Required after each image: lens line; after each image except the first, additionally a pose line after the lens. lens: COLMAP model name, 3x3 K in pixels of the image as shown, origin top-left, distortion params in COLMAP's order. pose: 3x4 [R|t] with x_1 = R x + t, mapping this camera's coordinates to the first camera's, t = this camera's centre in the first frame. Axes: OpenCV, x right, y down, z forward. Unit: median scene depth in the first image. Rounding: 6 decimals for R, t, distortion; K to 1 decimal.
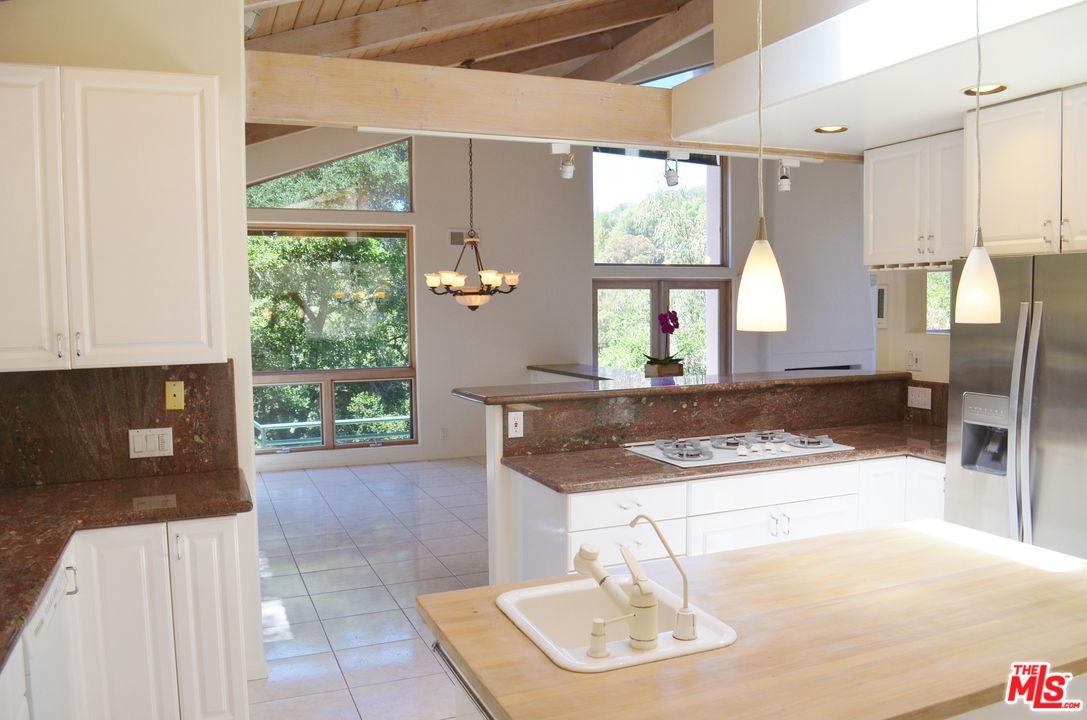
lens RADIAL K [[858.8, 0, 544.0], [0, 858.8, 363.7], [0, 0, 1]] dist [-0.081643, 0.005414]
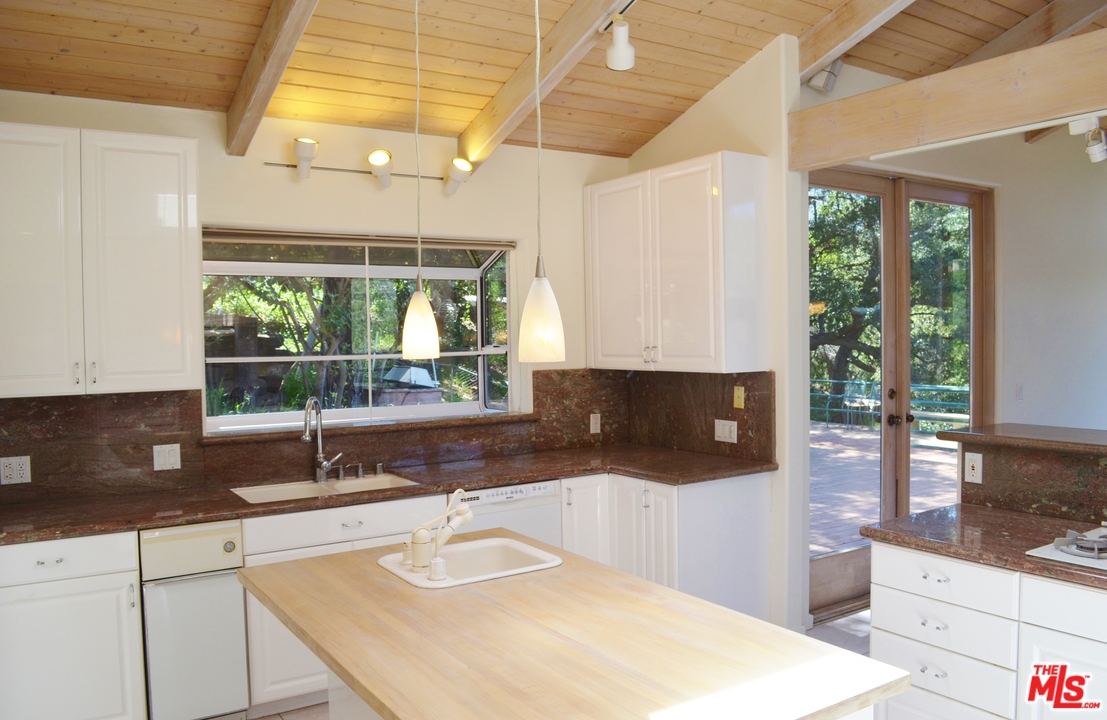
lens RADIAL K [[873.9, 0, 555.2], [0, 873.9, 357.0], [0, 0, 1]] dist [-0.073053, -0.009974]
pose [[0.170803, 0.036506, -0.984629, 0.833785], [-0.054752, 0.998121, 0.027509, -0.045700], [0.983783, 0.049212, 0.172481, 0.493371]]
